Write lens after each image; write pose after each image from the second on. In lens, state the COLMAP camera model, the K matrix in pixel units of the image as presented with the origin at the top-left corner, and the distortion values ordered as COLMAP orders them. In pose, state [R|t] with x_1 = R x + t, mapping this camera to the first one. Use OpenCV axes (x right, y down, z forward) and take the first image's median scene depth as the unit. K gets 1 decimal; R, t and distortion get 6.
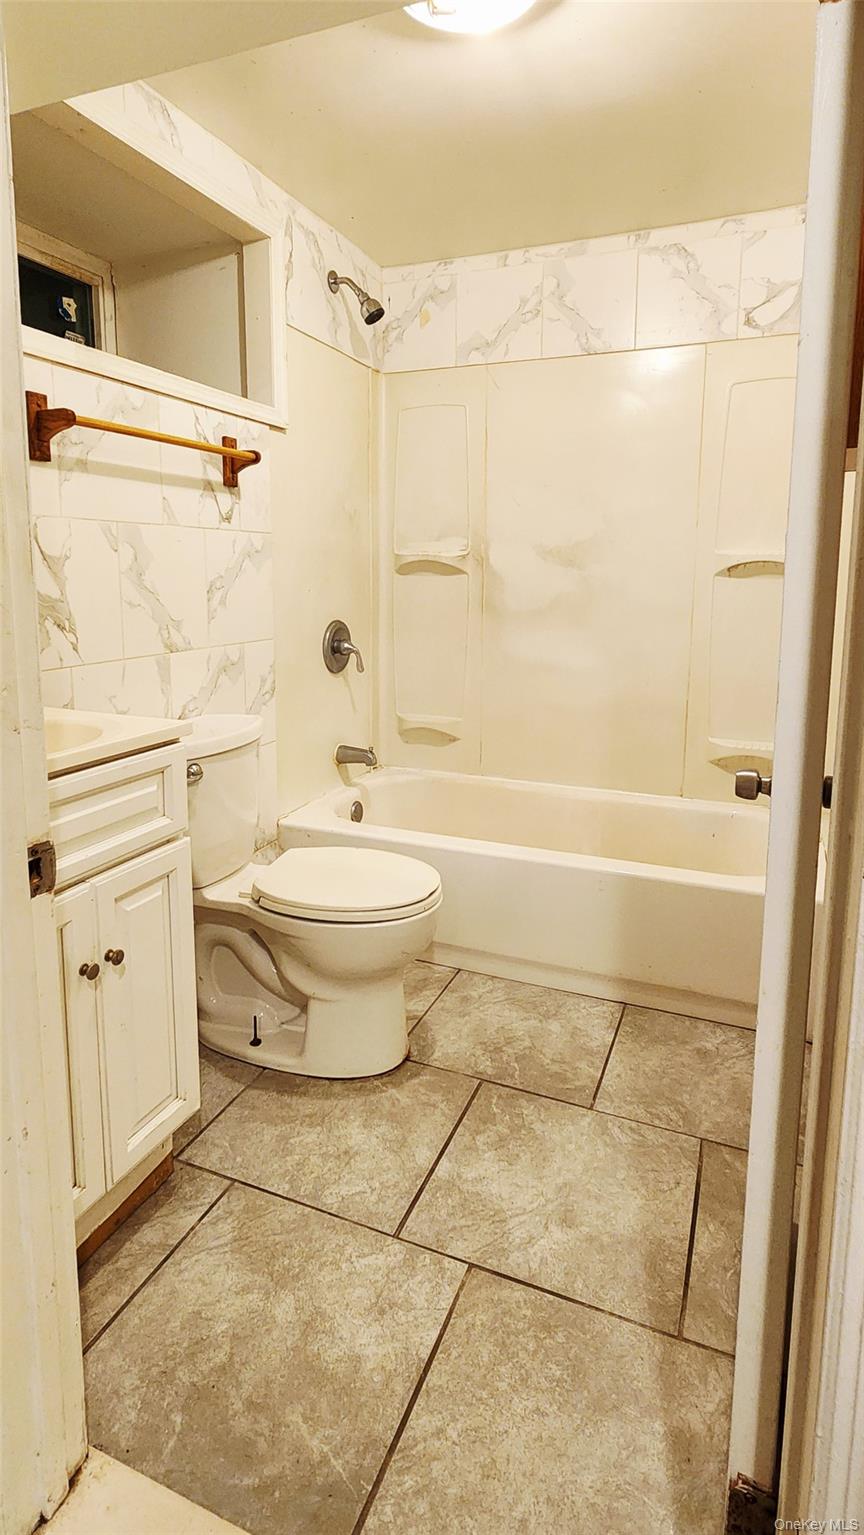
lens RADIAL K [[796.6, 0, 429.6], [0, 796.6, 692.1], [0, 0, 1]] dist [-0.003563, -0.000240]
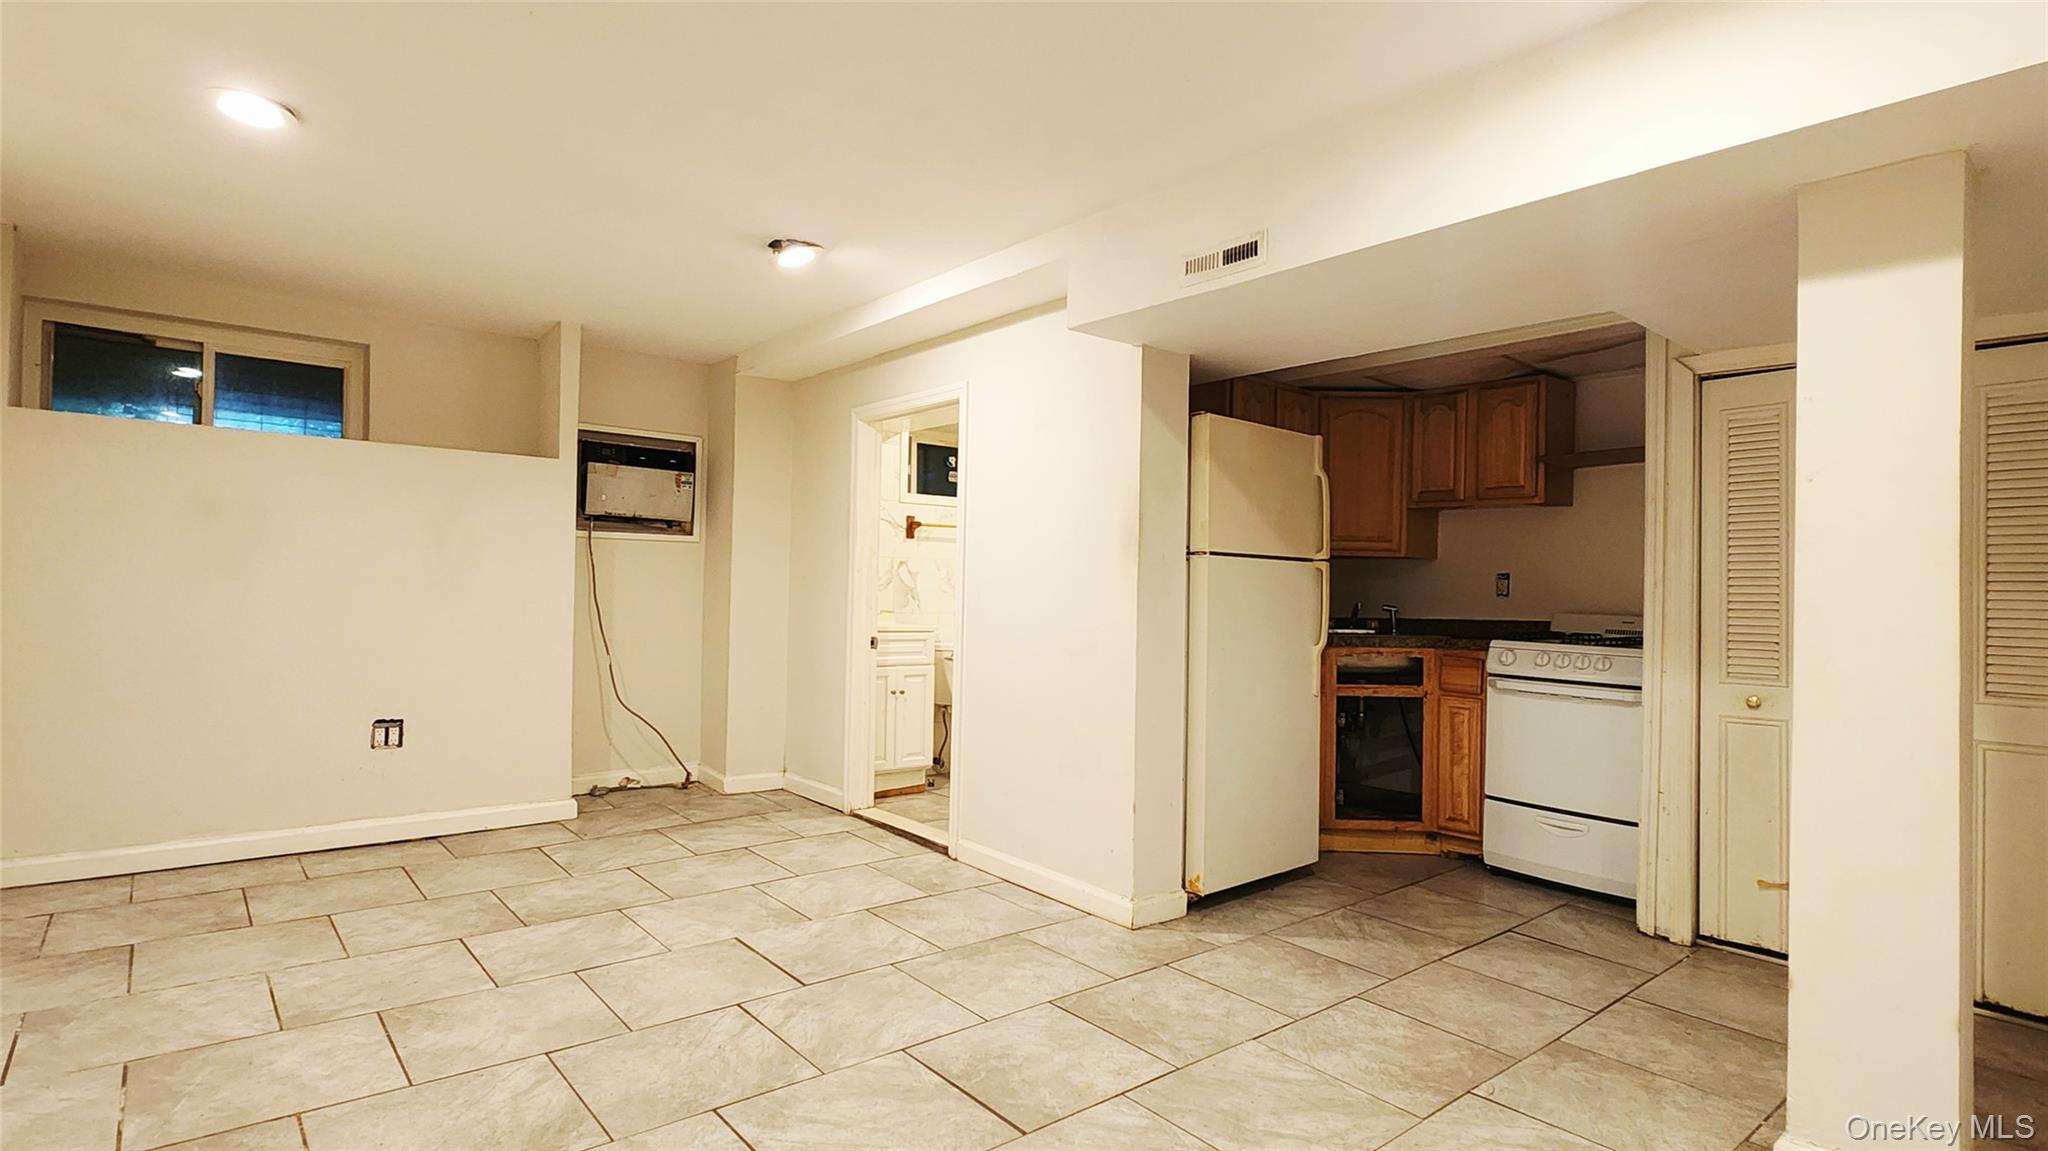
lens RADIAL K [[1026.7, 0, 1025.9], [0, 1026.7, 577.4], [0, 0, 1]] dist [-0.006353, -0.000664]
pose [[0.882346, 0.006225, -0.470561, 1.484170], [-0.083241, 0.986211, -0.143037, 0.309853], [0.463181, 0.165378, 0.870697, -1.829607]]
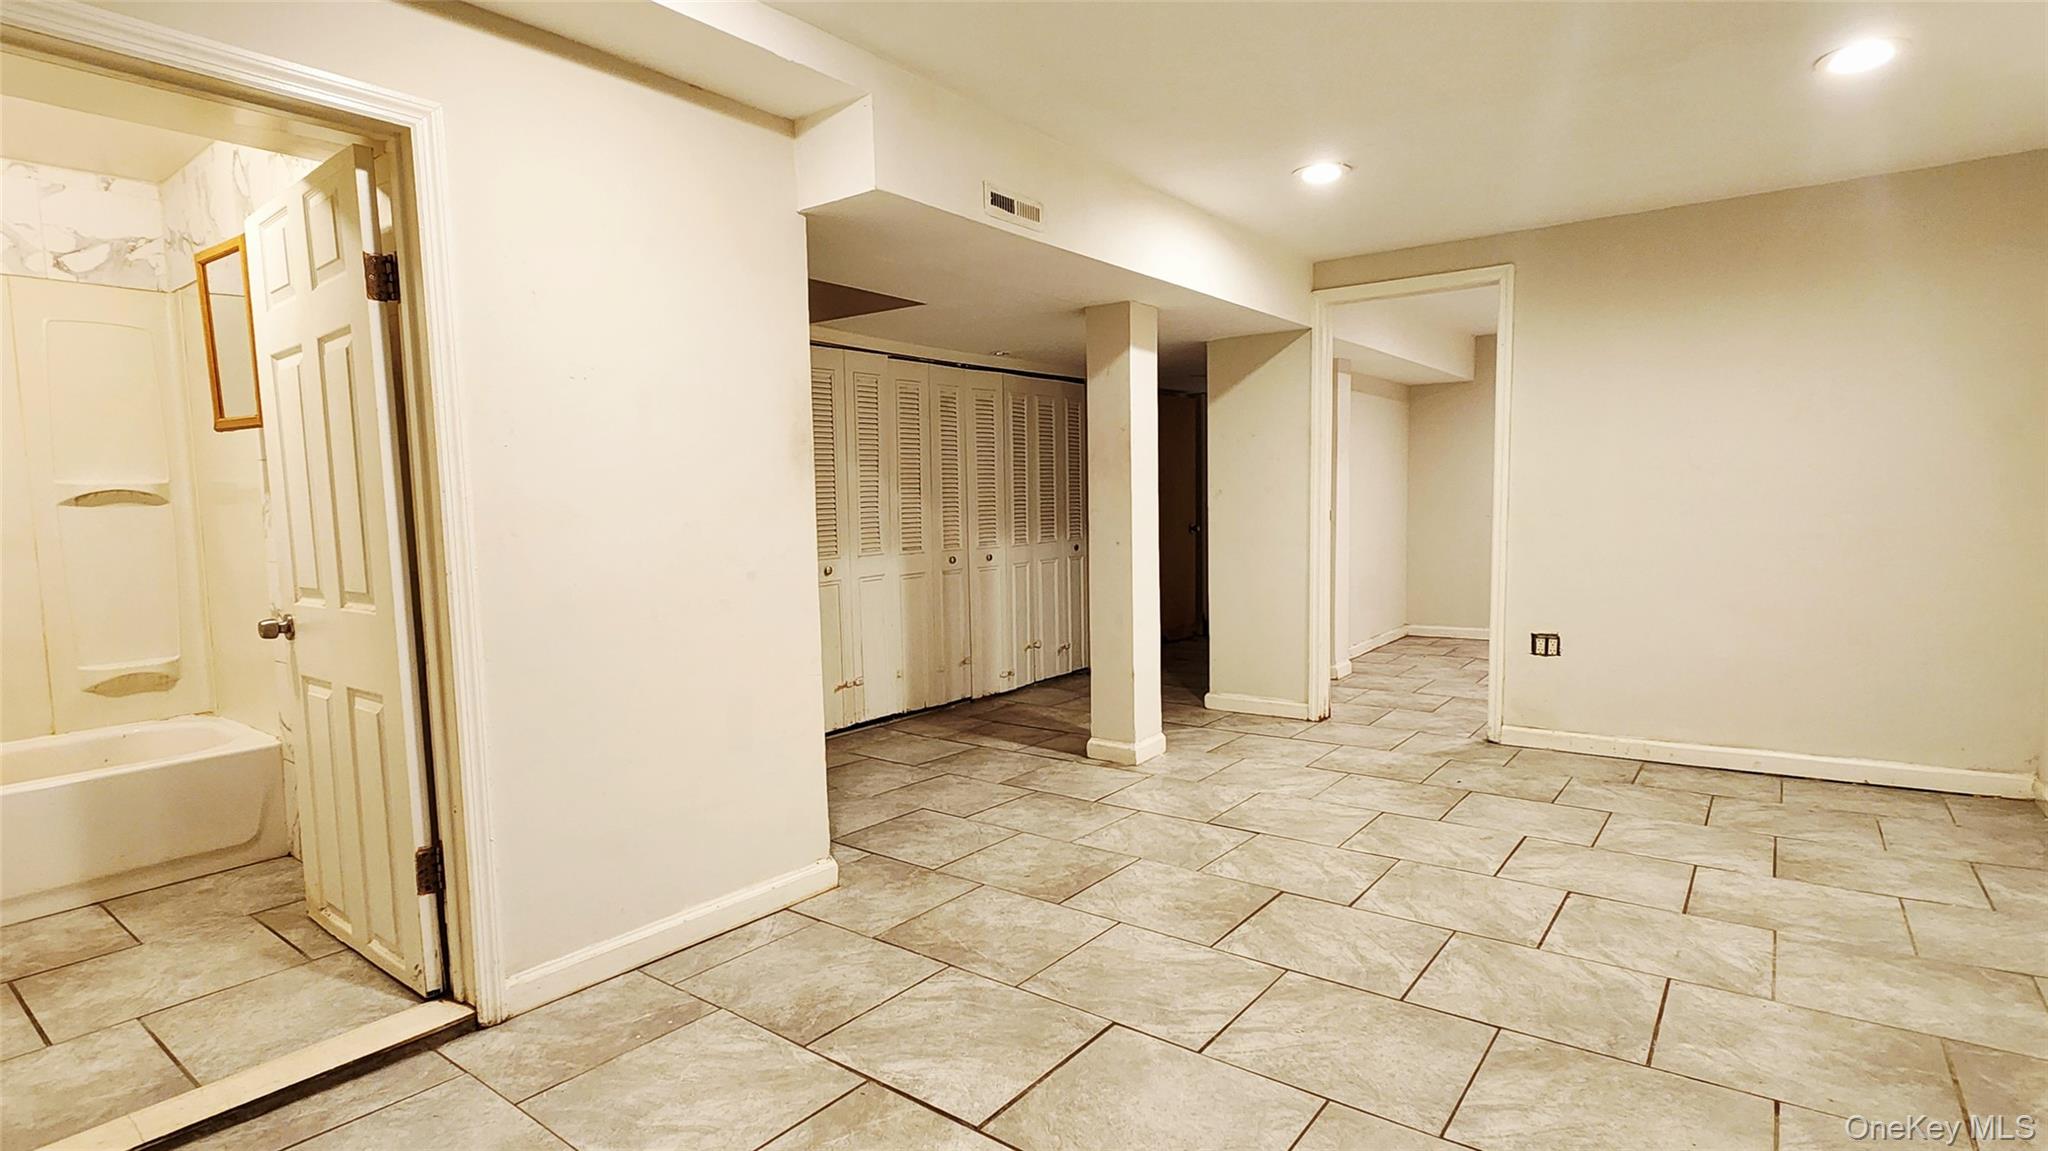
lens RADIAL K [[1026.7, 0, 1014.9], [0, 1026.7, 574.2], [0, 0, 1]] dist [-0.006353, -0.000664]
pose [[0.260809, -0.087840, 0.961386, -0.869760], [0.160084, 0.986000, 0.046660, 0.110301], [-0.952025, 0.141734, 0.271220, -0.738602]]
